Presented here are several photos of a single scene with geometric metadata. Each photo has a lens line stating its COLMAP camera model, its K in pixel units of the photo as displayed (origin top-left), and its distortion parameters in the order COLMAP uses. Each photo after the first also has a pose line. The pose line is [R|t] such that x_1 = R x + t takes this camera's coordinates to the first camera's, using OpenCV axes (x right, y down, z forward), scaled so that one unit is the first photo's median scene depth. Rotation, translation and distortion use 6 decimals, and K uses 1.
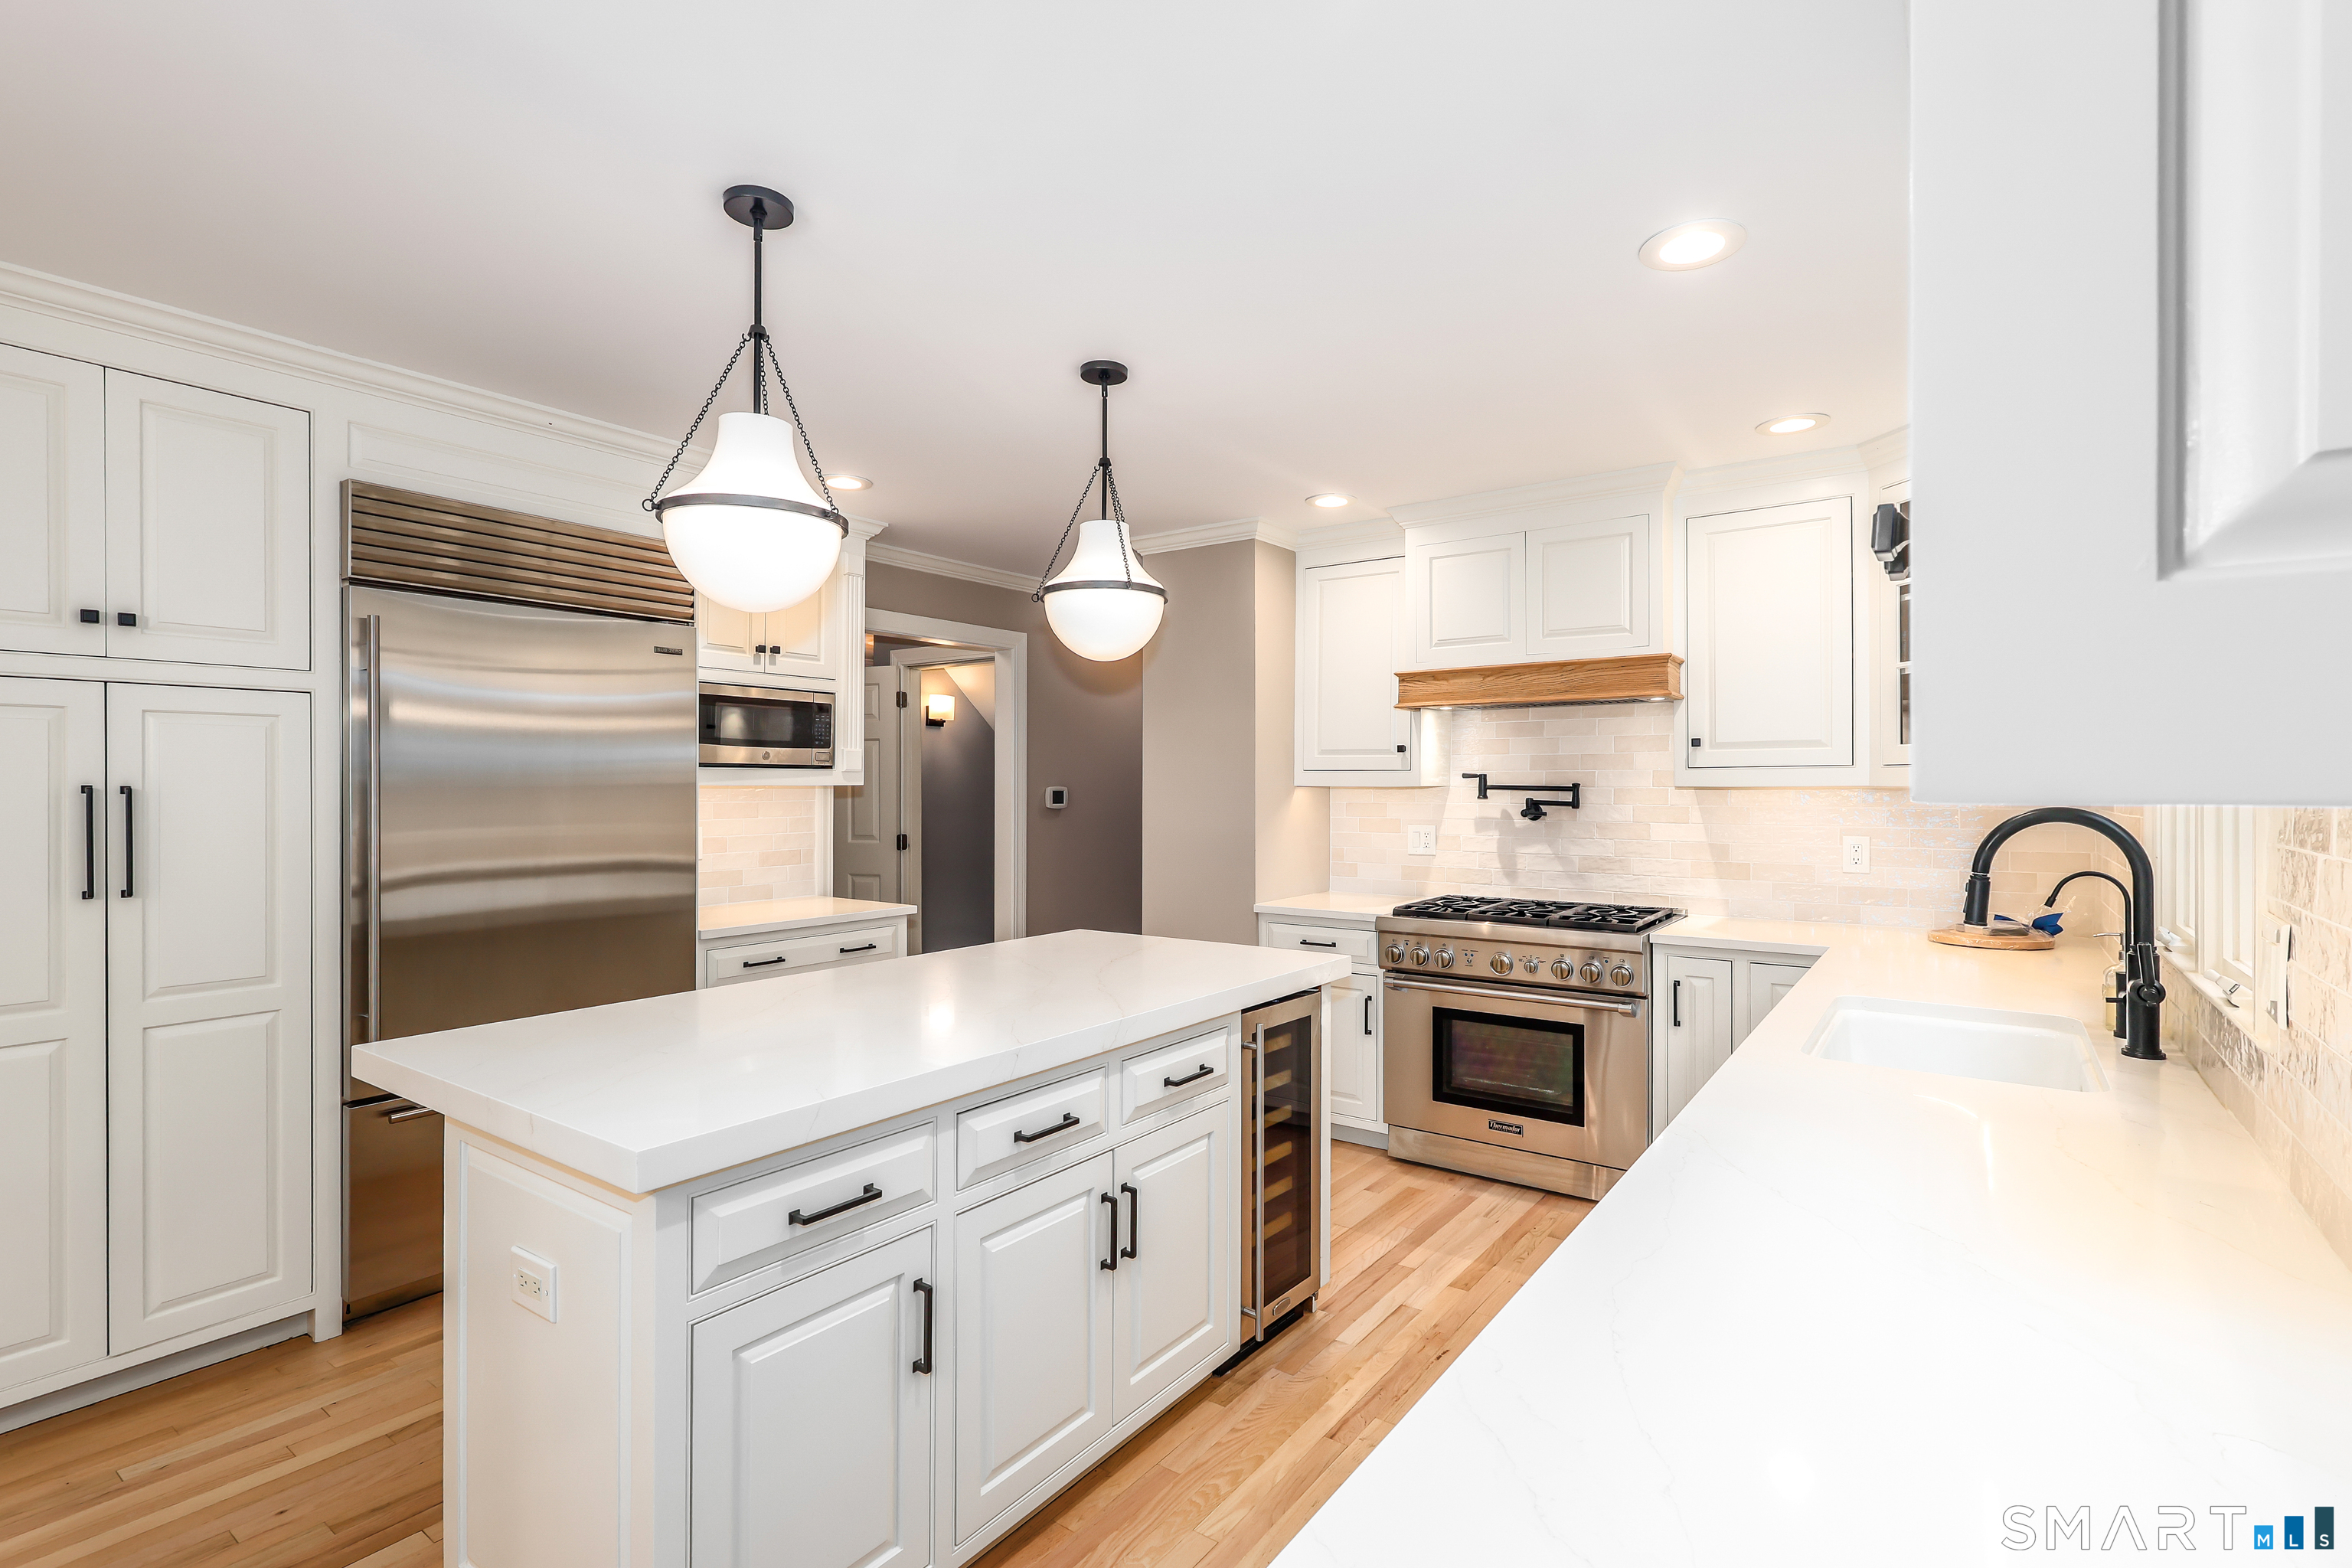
lens RADIAL K [[1089.5, 0, 1176.0], [0, 1089.5, 784.0], [0, 0, 1]] dist [0.000914, -0.000032]
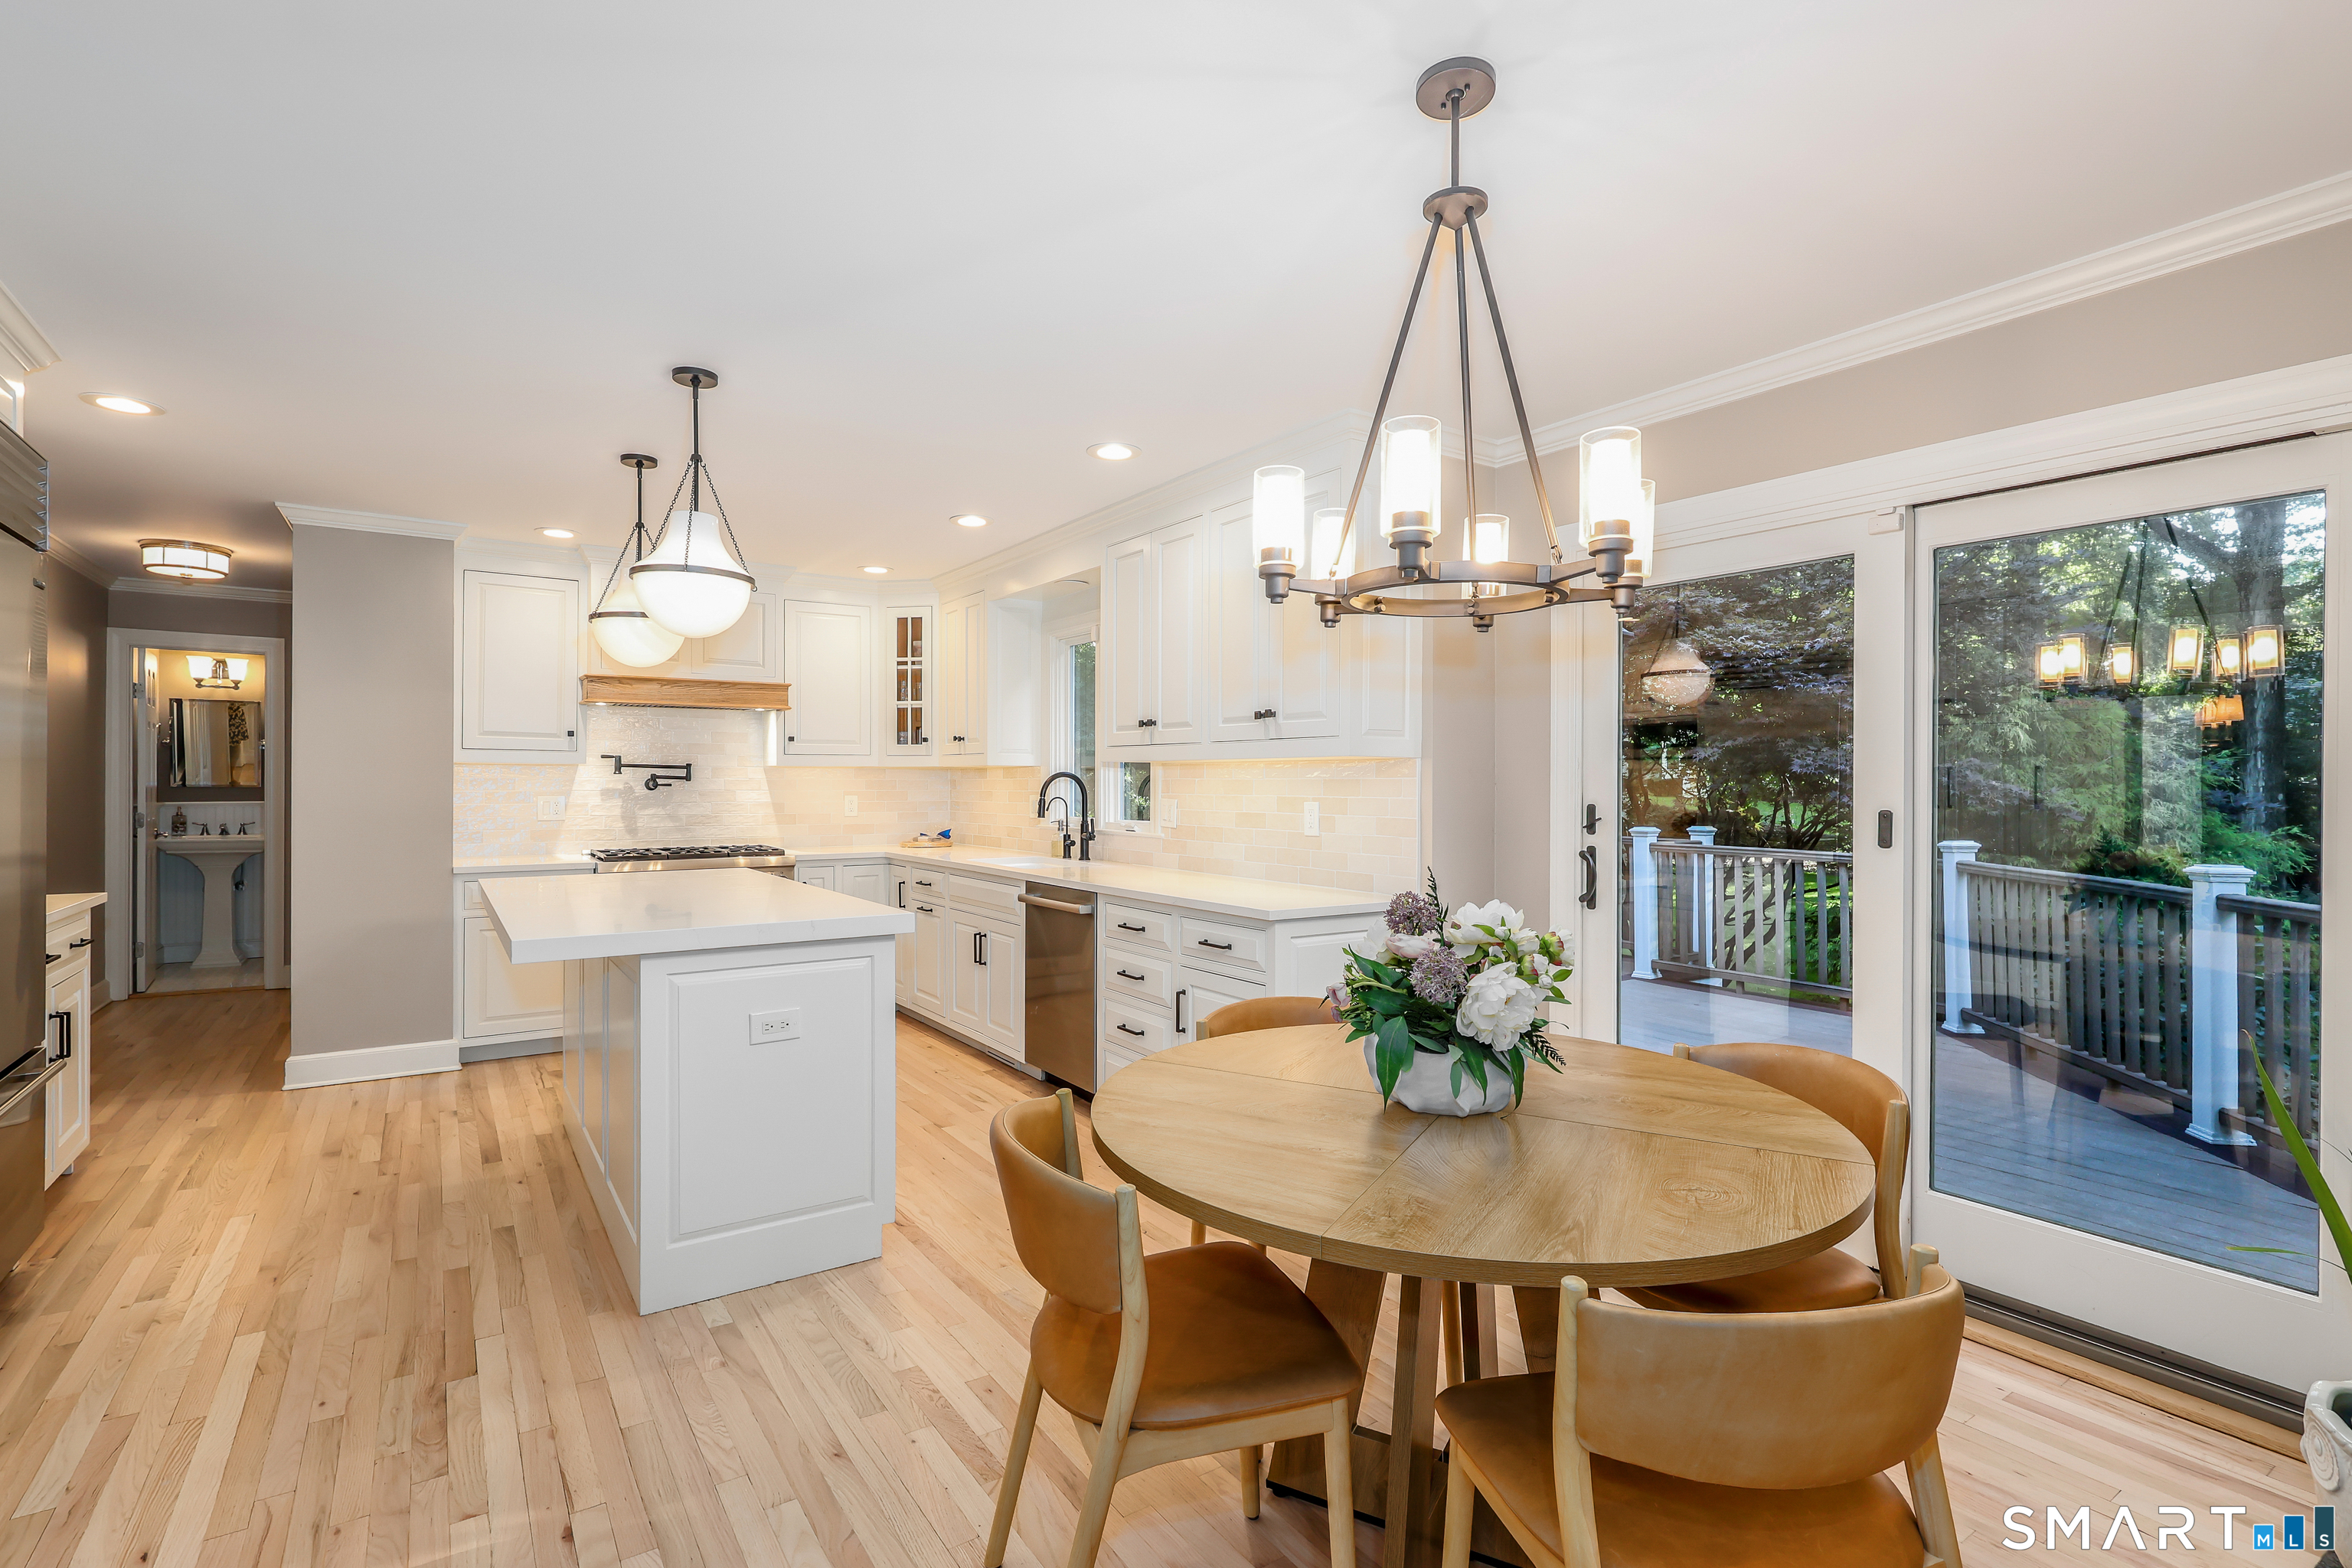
lens RADIAL K [[1105.6, 0, 1176.0], [0, 1105.6, 784.0], [0, 0, 1]] dist [-0.000338, 0.000537]
pose [[0.337147, 0.001007, 0.941452, -0.775952], [-0.004229, 0.999991, 0.000445, 0.022952], [-0.941443, -0.004132, 0.337148, -0.084392]]
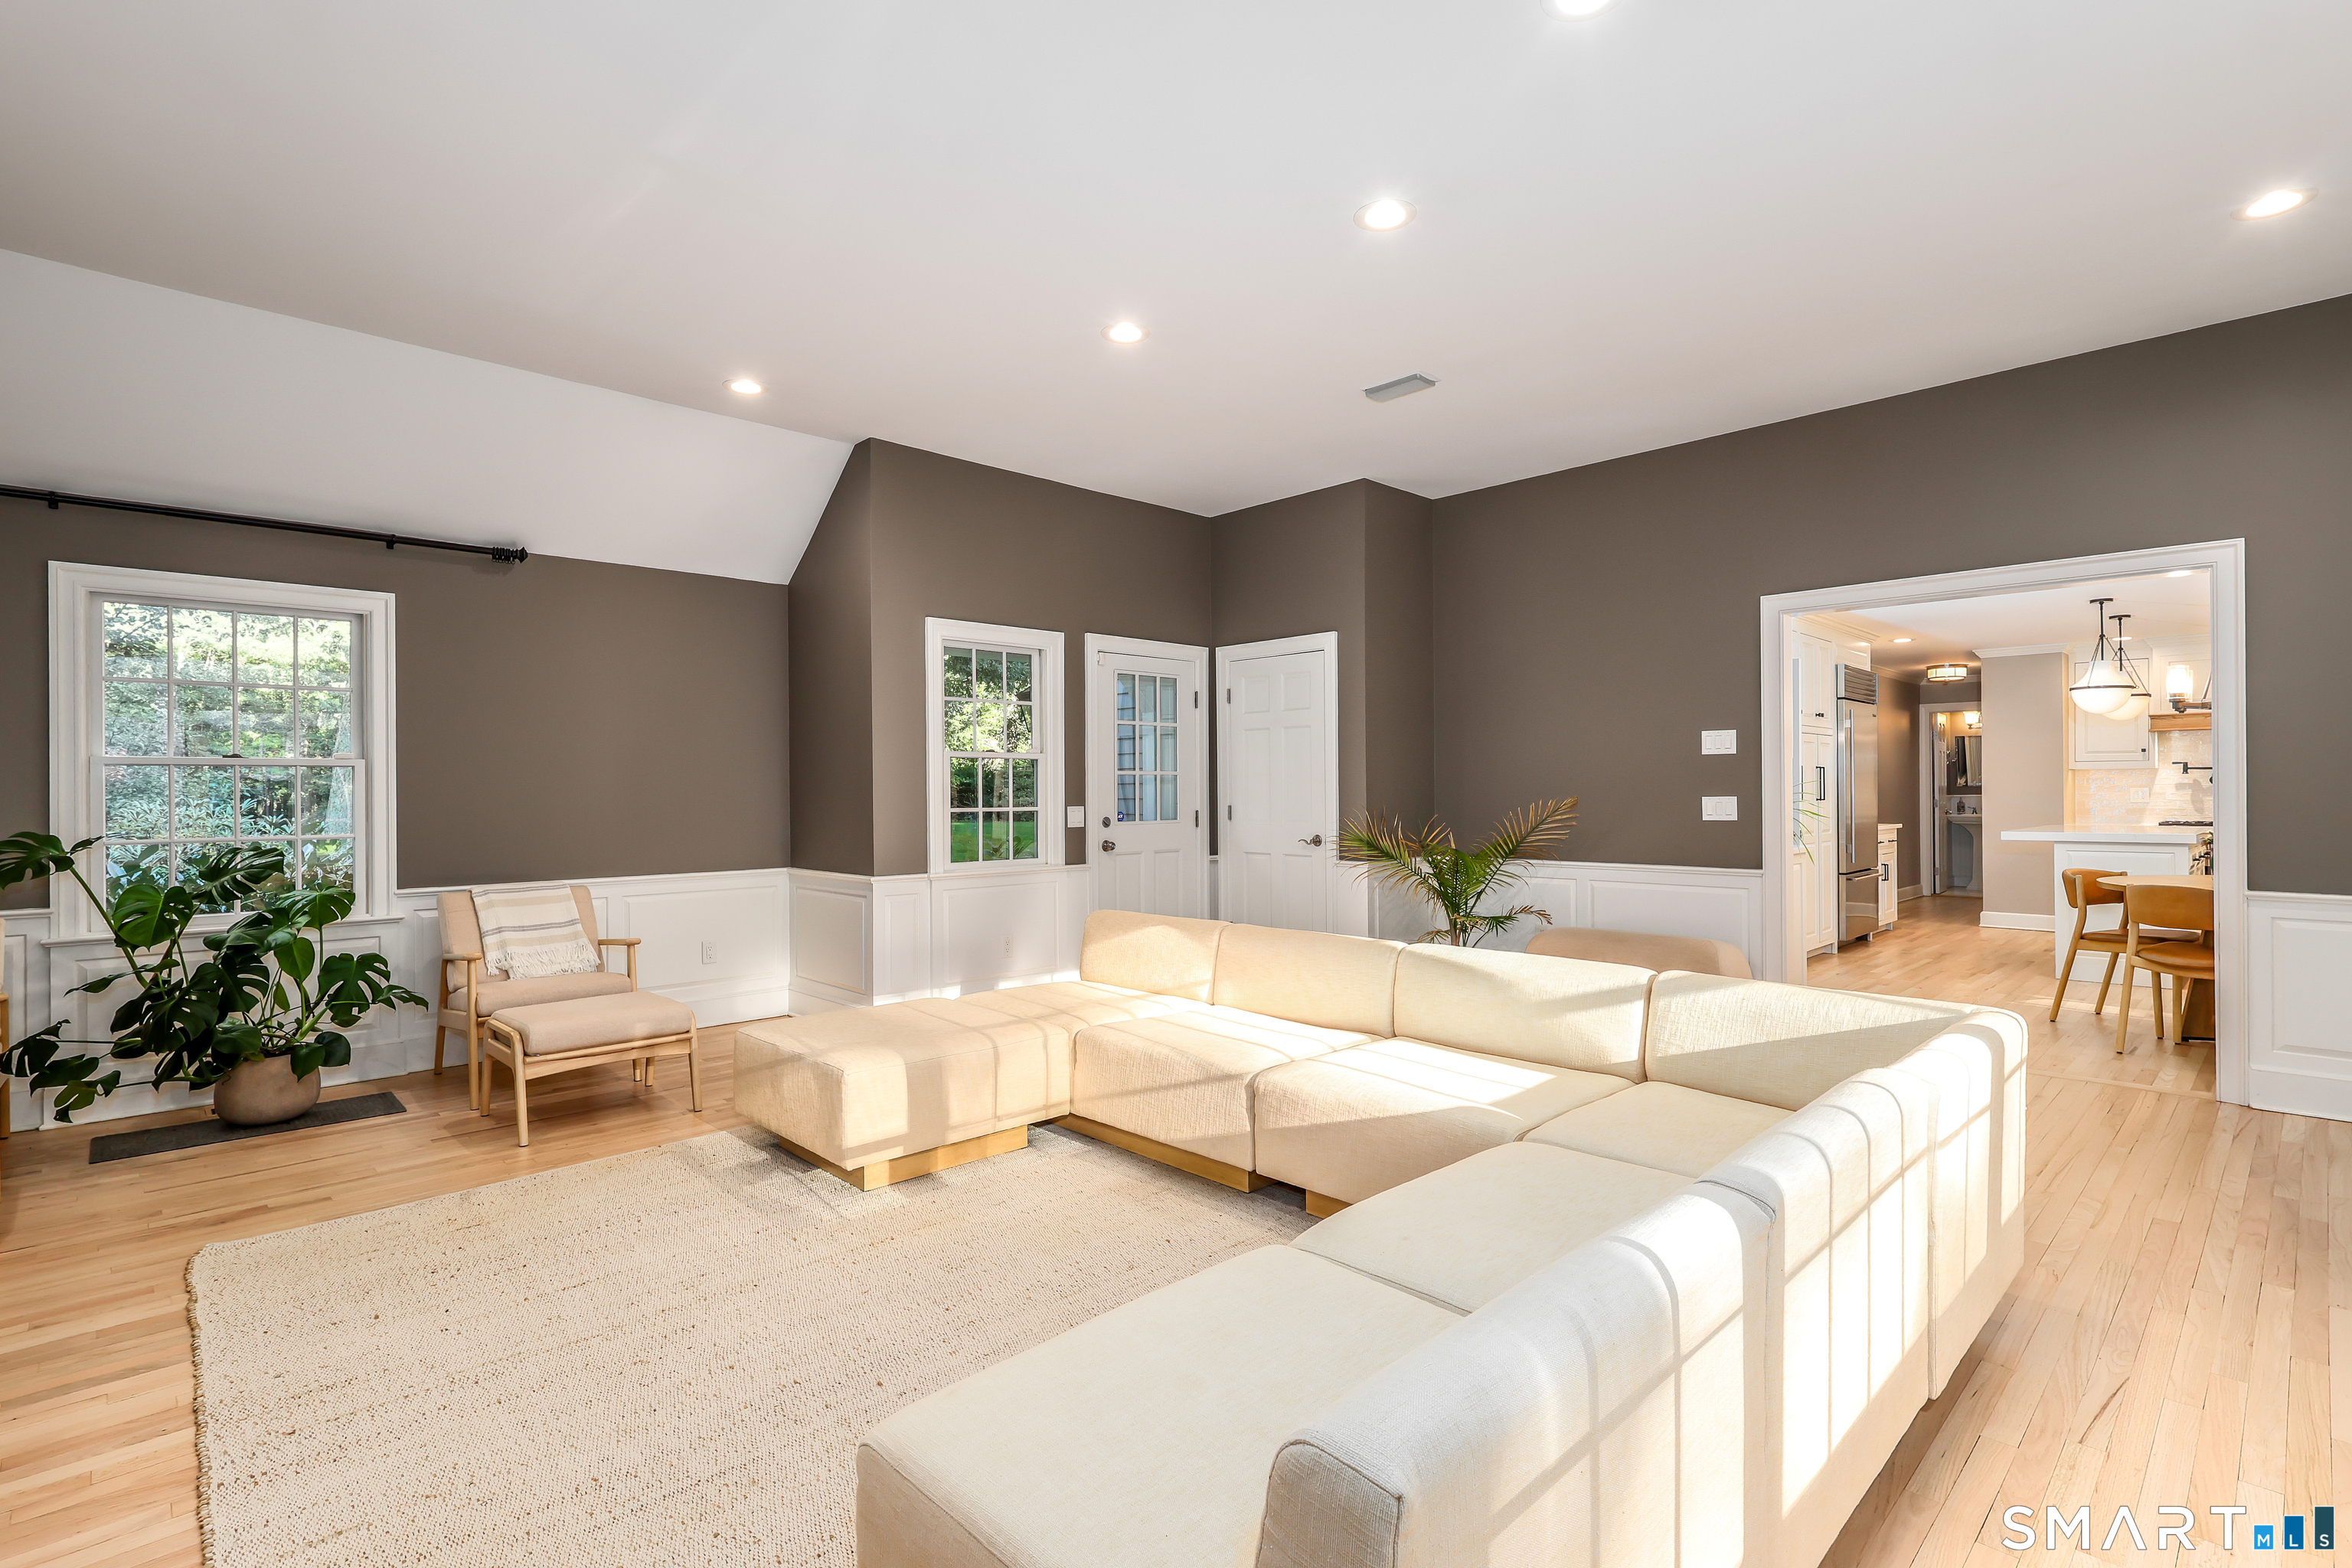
lens RADIAL K [[1089.5, 0, 1176.0], [0, 1089.5, 784.0], [0, 0, 1]] dist [0.000914, -0.000032]
pose [[0.984460, -0.006455, -0.175491, -1.300675], [0.005466, 0.999966, -0.006117, 0.036198], [0.175525, 0.005062, 0.984462, -1.442514]]
